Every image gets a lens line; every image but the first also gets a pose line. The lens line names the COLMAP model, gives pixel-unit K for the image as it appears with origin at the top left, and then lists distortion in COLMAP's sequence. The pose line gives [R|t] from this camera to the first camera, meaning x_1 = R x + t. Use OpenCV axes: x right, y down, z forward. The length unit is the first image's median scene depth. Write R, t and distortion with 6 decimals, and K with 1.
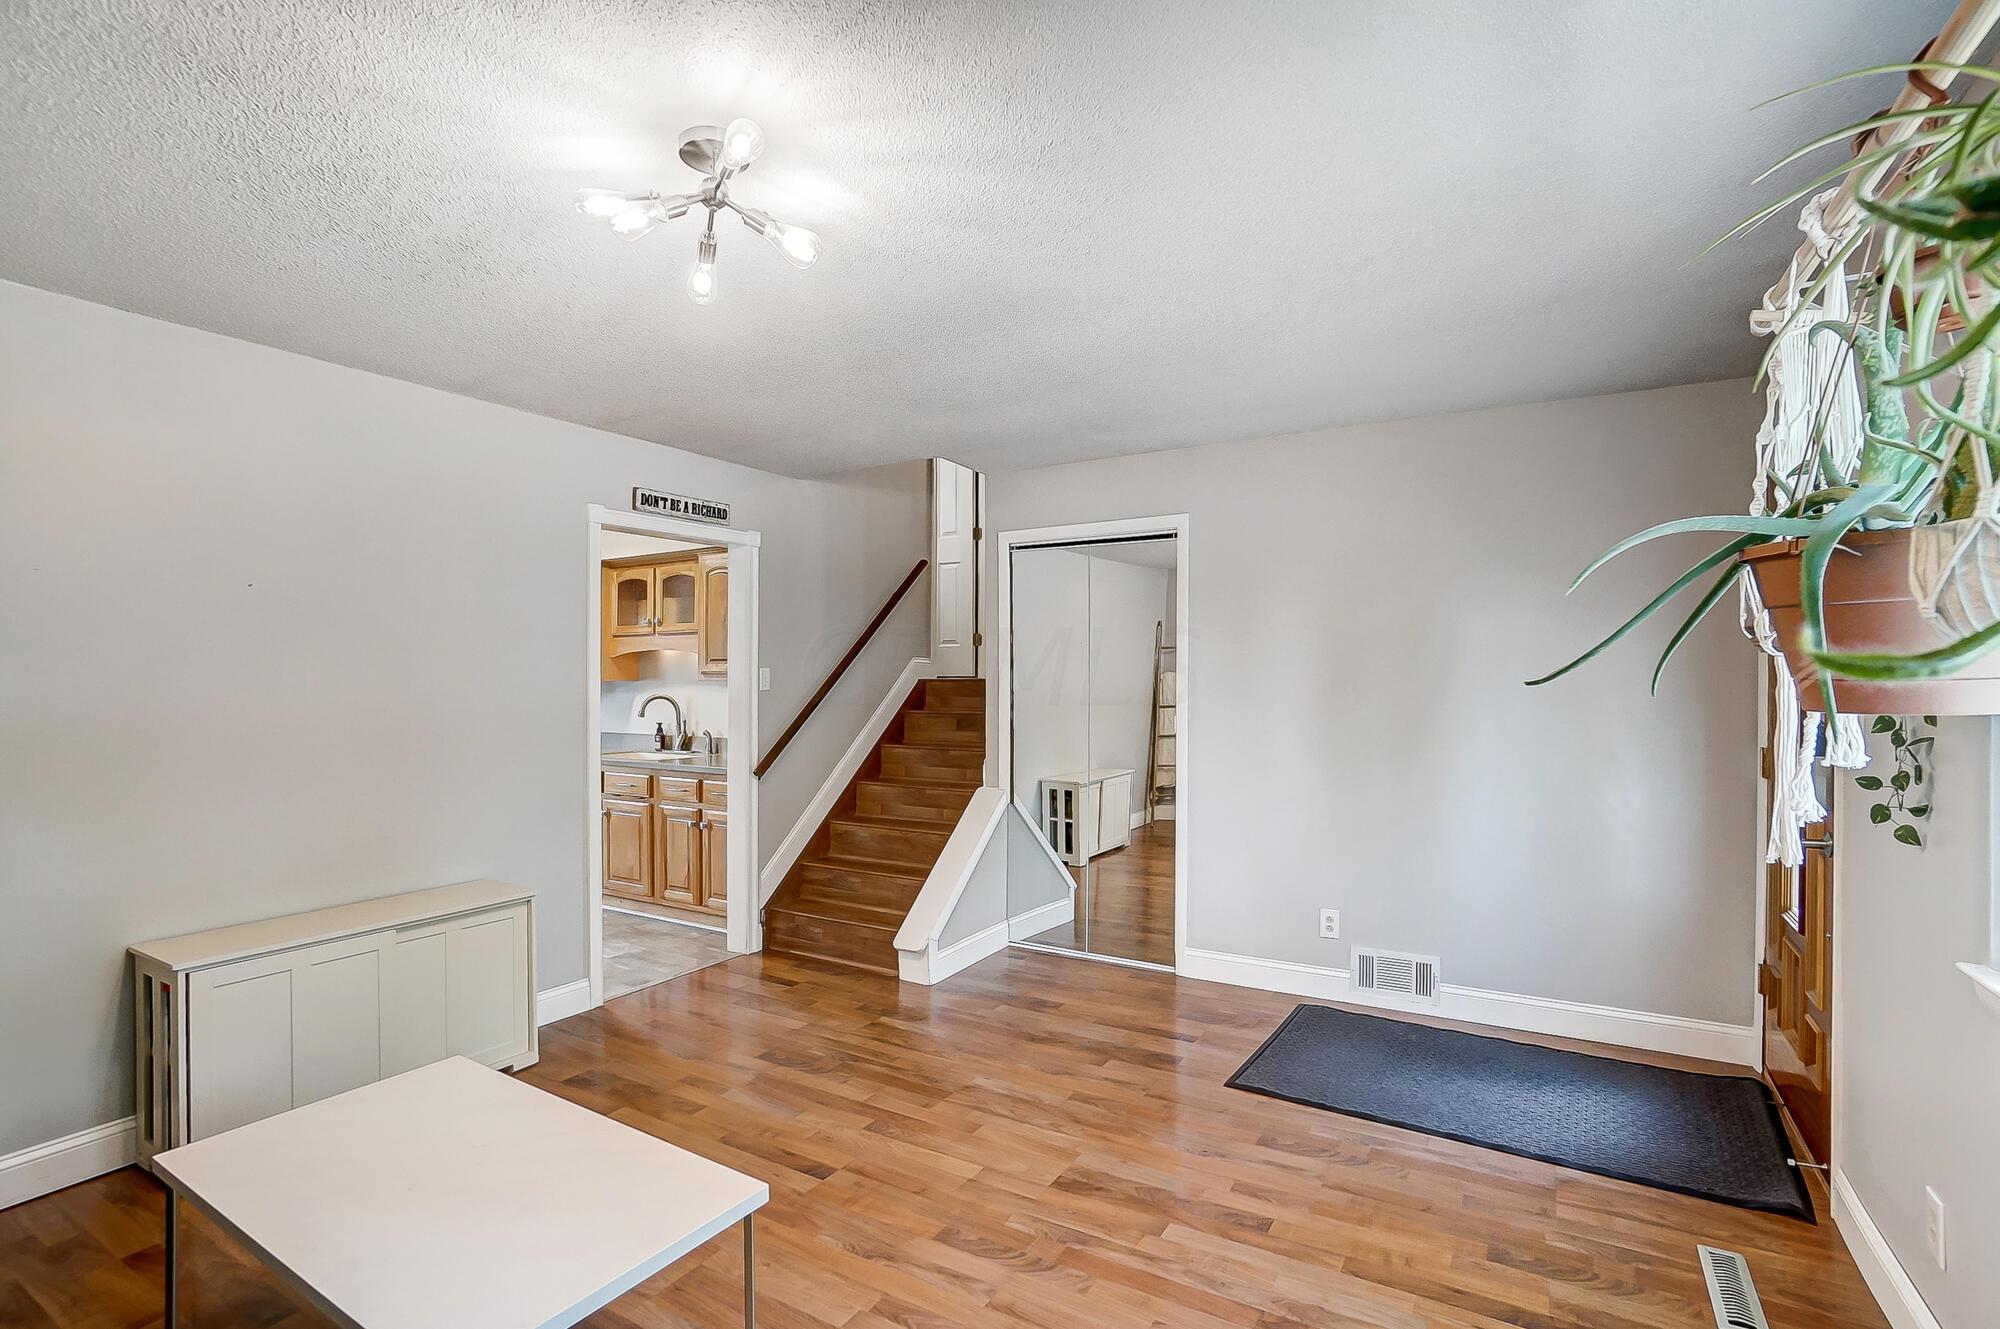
lens RADIAL K [[953.2, 0, 1005.9], [0, 953.2, 668.3], [0, 0, 1]] dist [-0.016685, 0.000563]
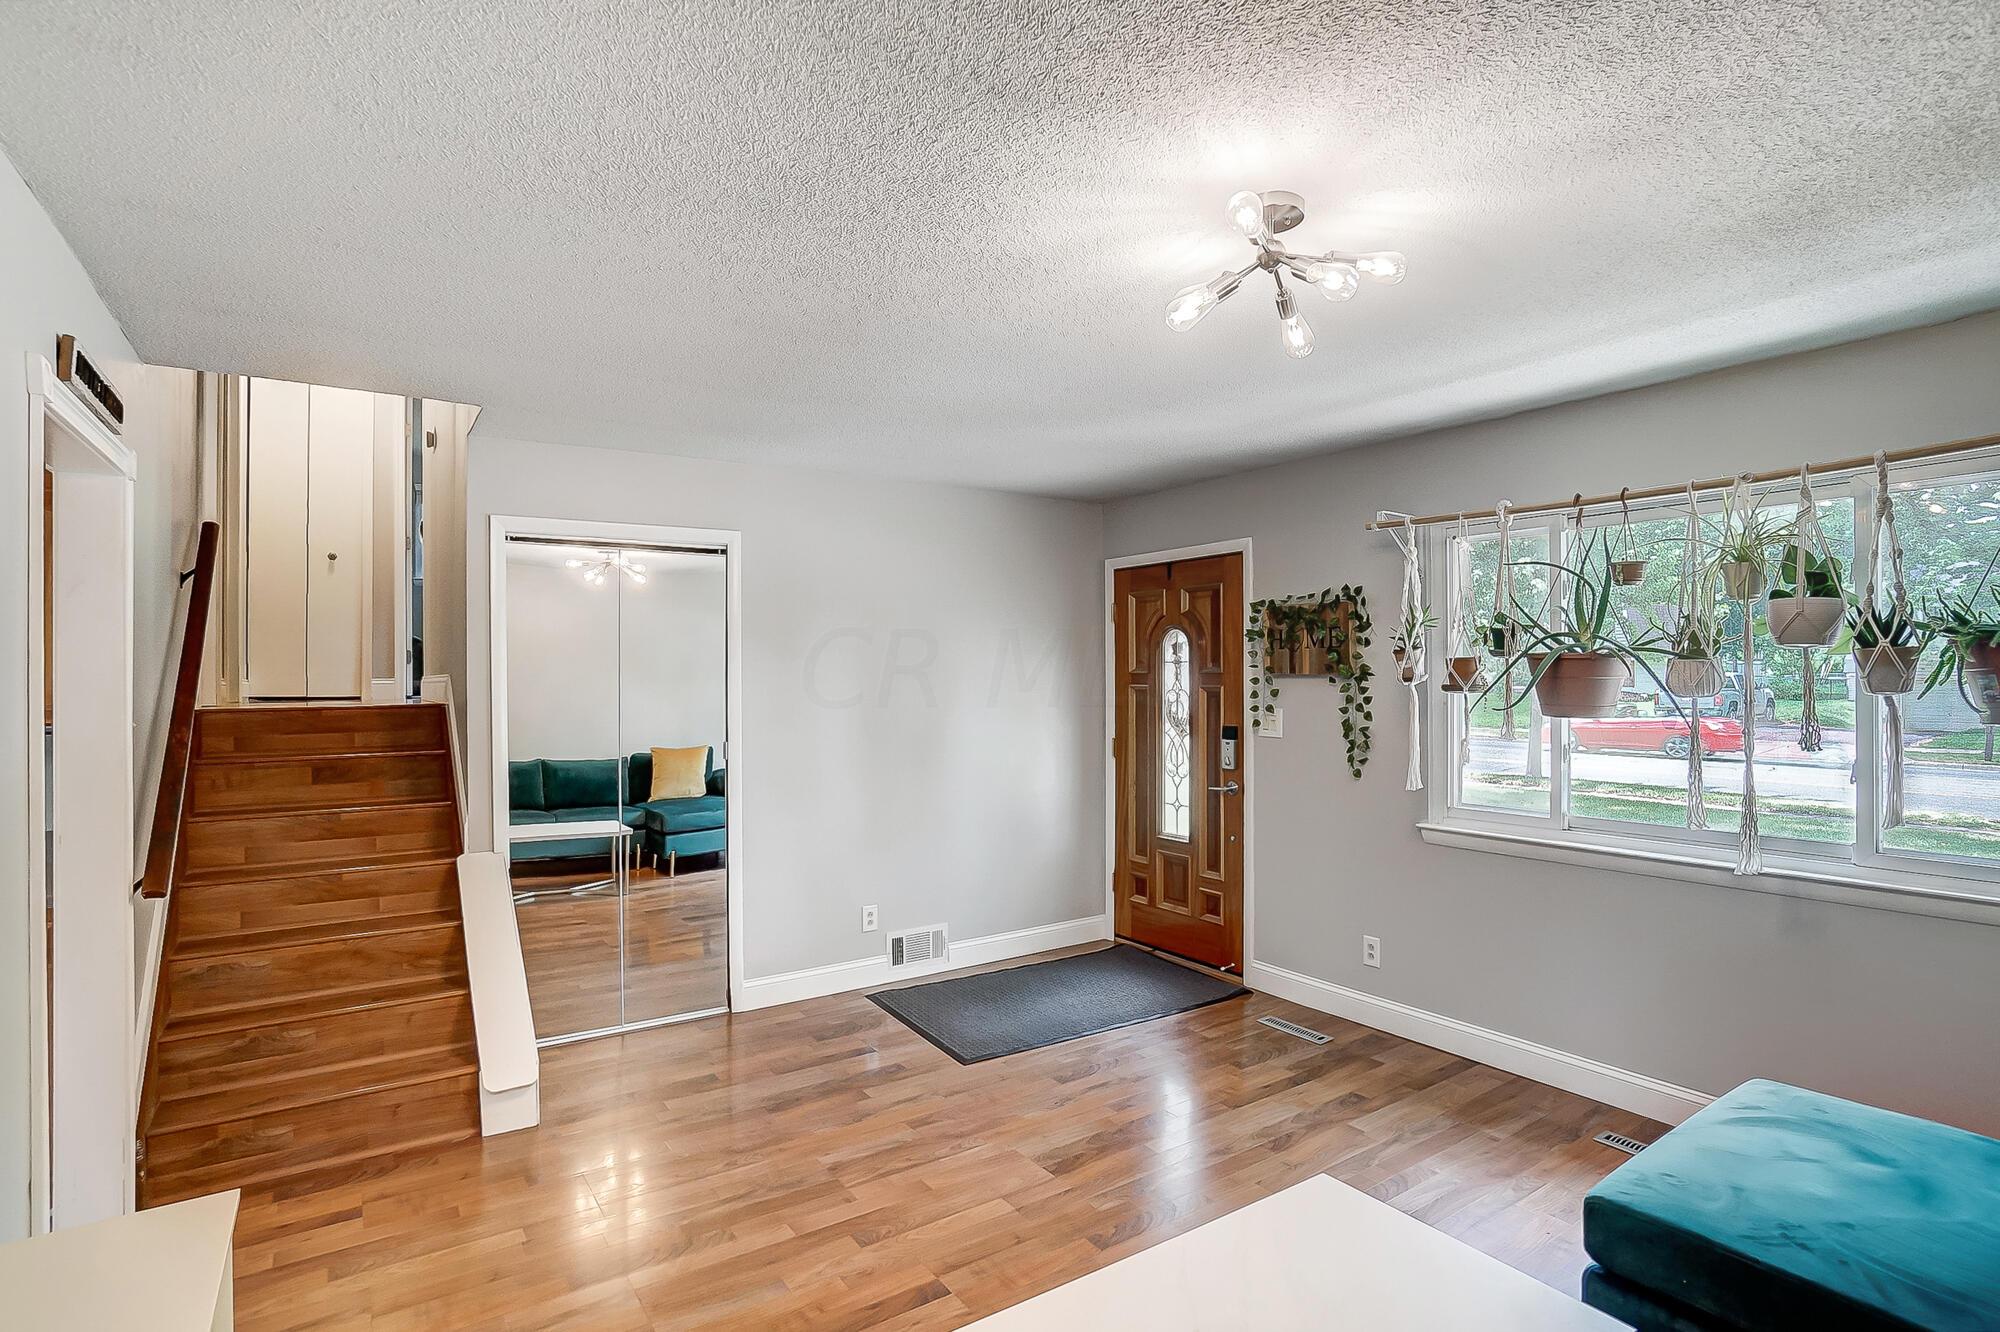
lens RADIAL K [[953.2, 0, 999.3], [0, 953.2, 672.6], [0, 0, 1]] dist [-0.016685, 0.000563]
pose [[0.437847, 0.007977, 0.899014, -0.616669], [-0.002151, 0.999967, -0.007825, -0.013893], [-0.899047, 0.001493, 0.437850, 0.373961]]
